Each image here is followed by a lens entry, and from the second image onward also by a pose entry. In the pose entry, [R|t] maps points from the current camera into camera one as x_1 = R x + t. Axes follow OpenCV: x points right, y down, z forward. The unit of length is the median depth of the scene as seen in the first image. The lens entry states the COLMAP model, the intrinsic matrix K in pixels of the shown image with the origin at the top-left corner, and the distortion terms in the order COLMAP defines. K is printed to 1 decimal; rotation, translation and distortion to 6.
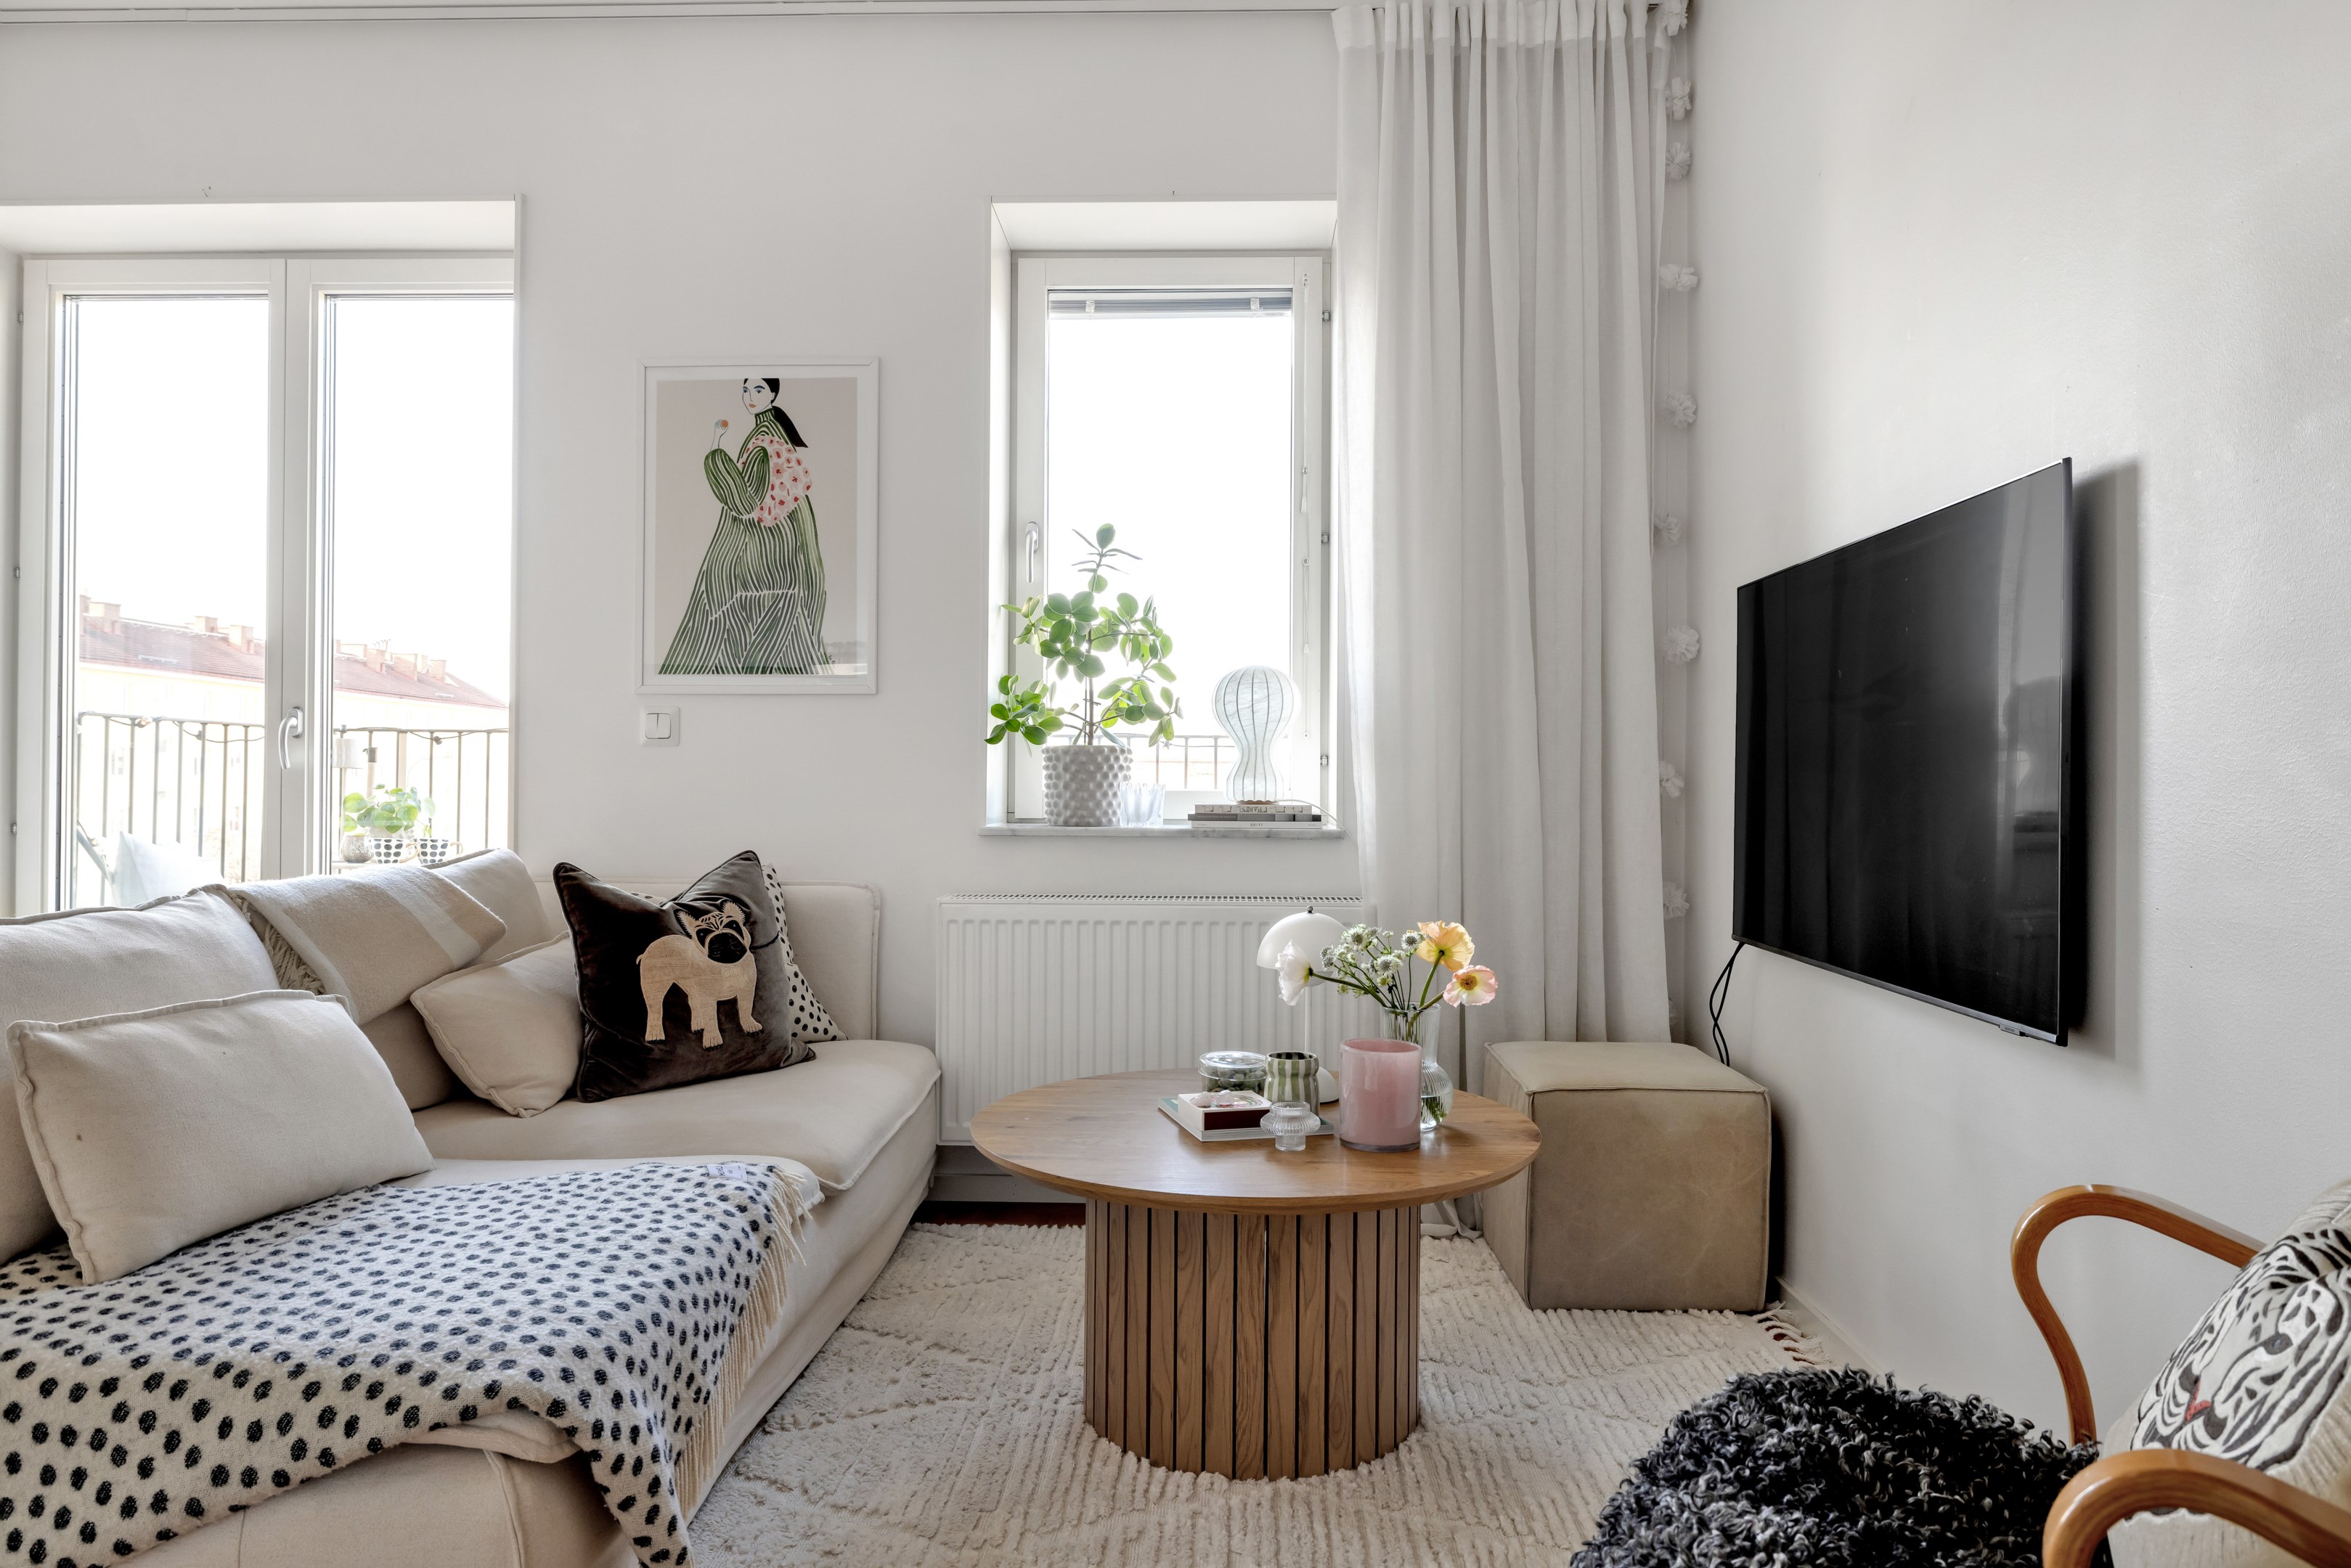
lens RADIAL K [[1530.2, 0, 1176.0], [0, 1530.2, 765.3], [0, 0, 1]] dist [0.000610, 0.002540]
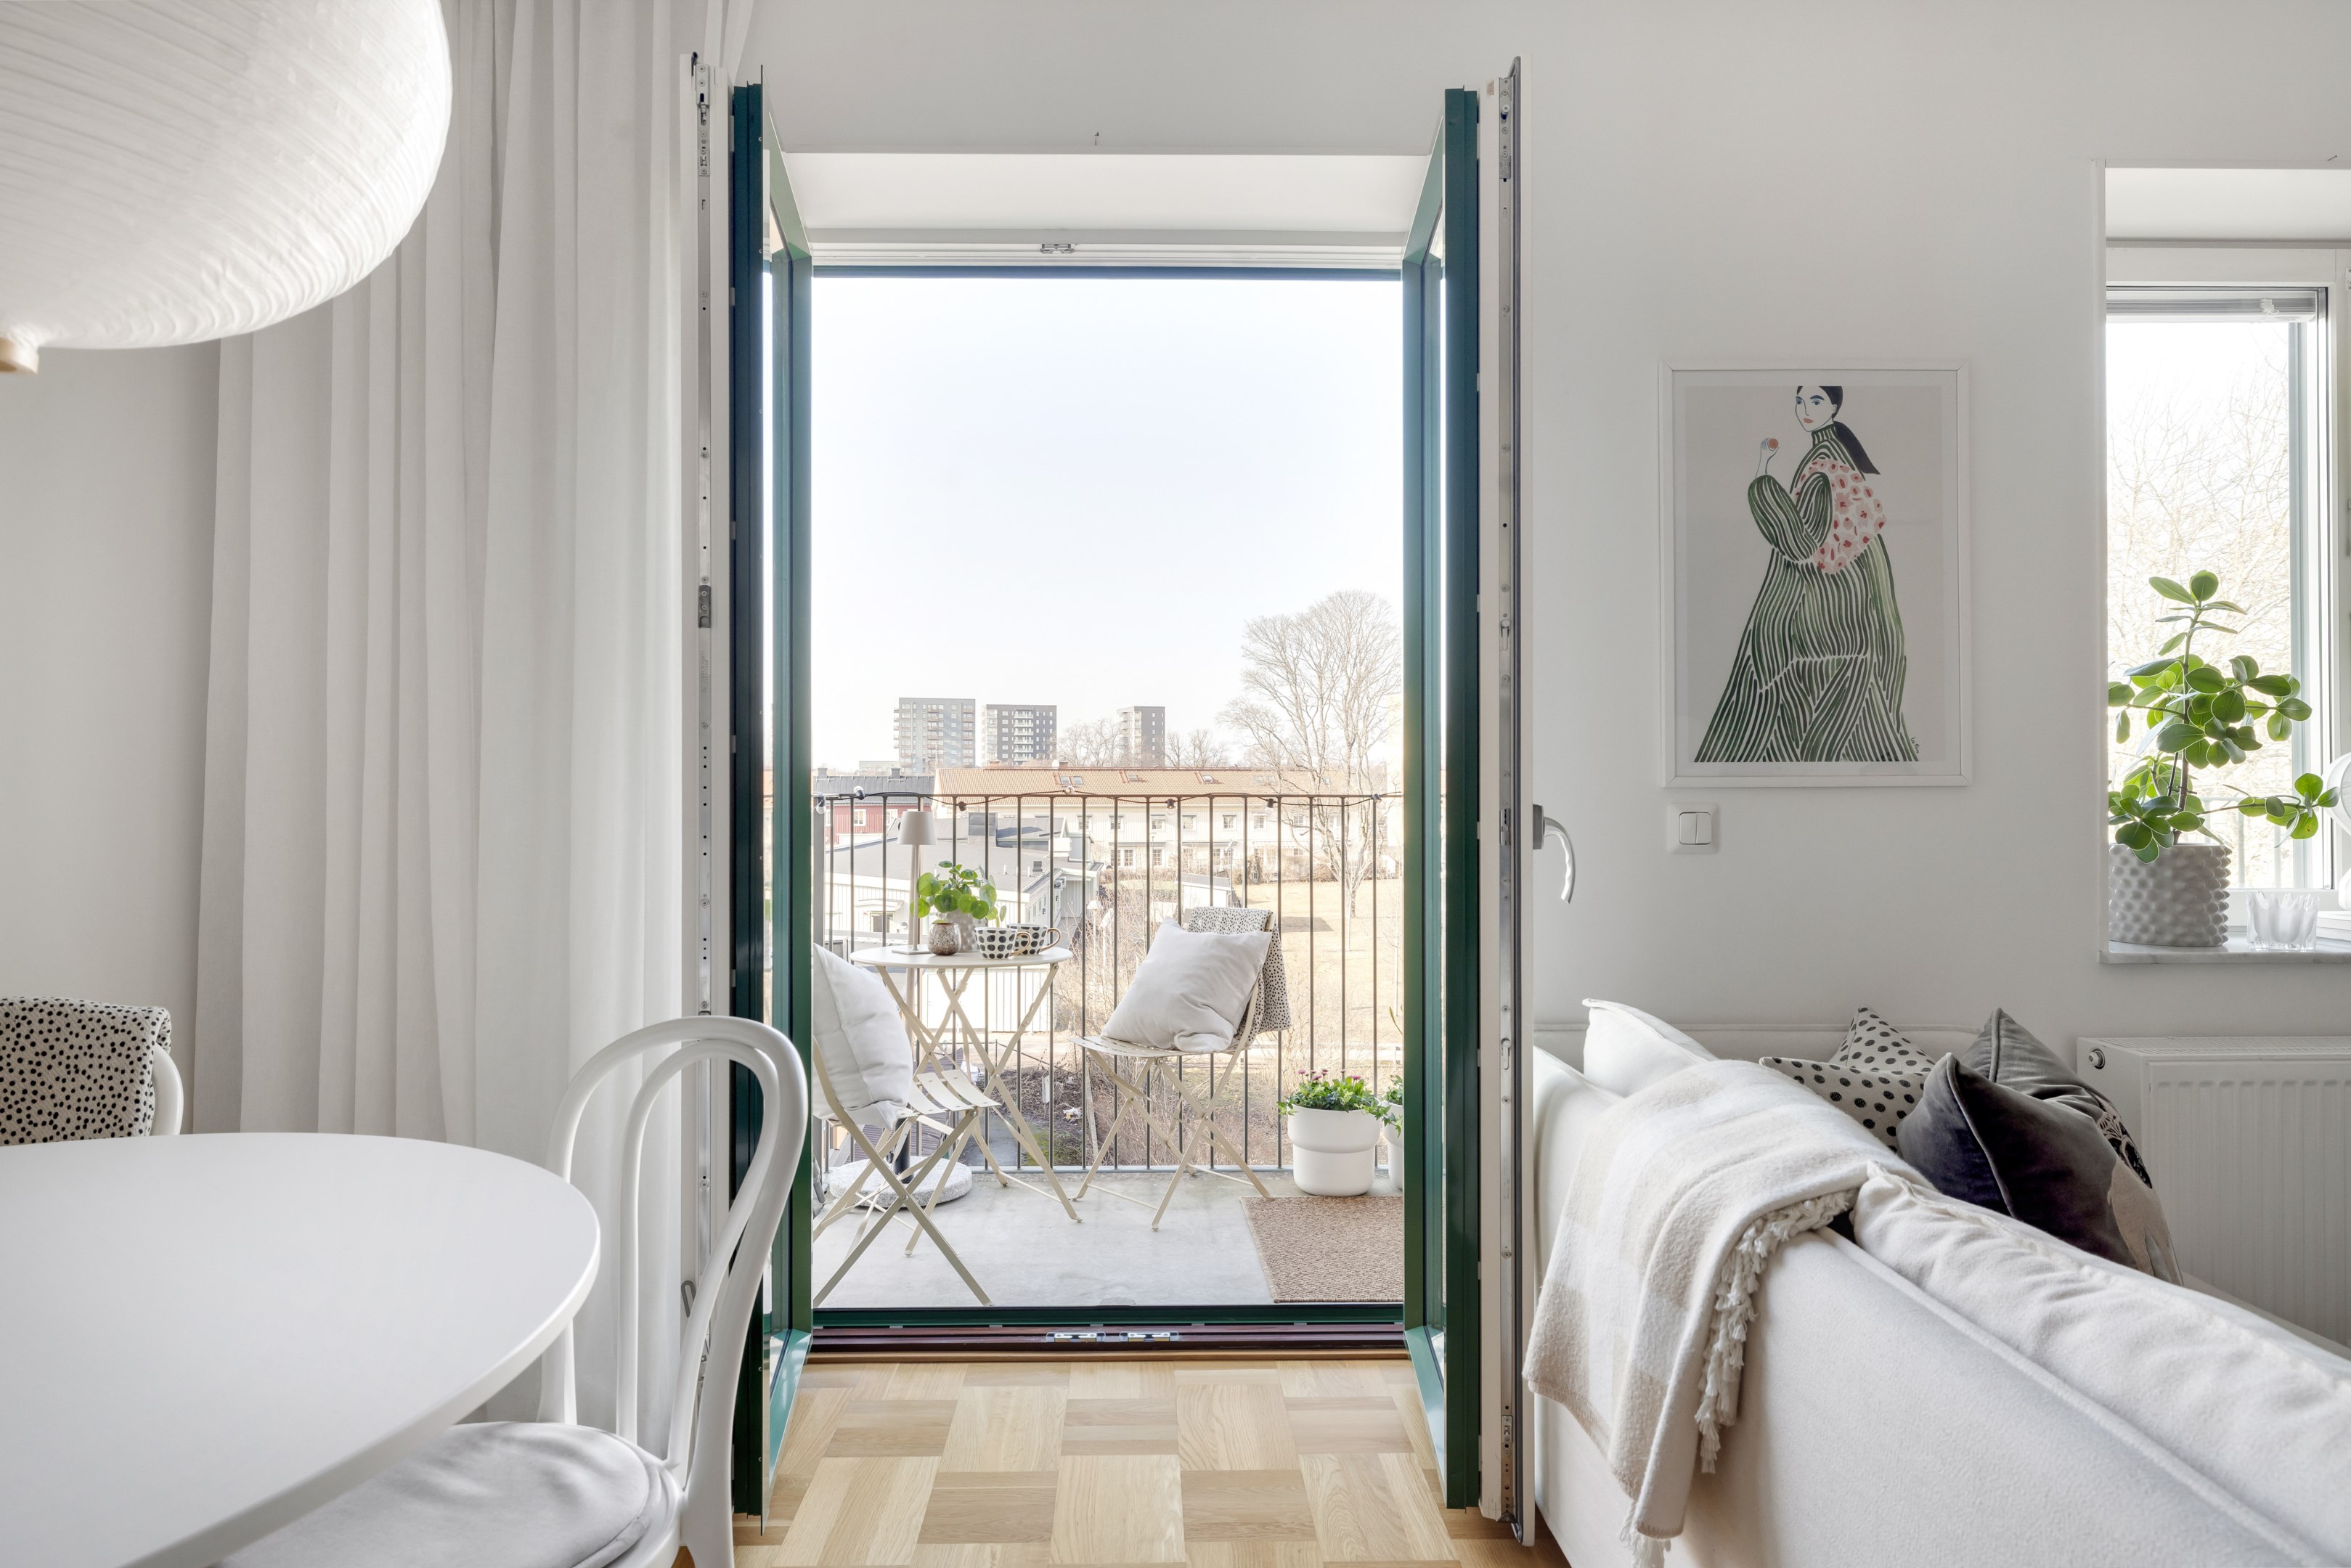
lens RADIAL K [[1354.6, 0, 1168.3], [0, 1354.6, 774.6], [0, 0, 1]] dist [0.005976, 0.000068]
pose [[0.998245, -0.007506, 0.058734, -0.680734], [0.007364, 0.999969, 0.002648, -0.059779], [-0.058752, -0.002211, 0.998270, 0.336972]]
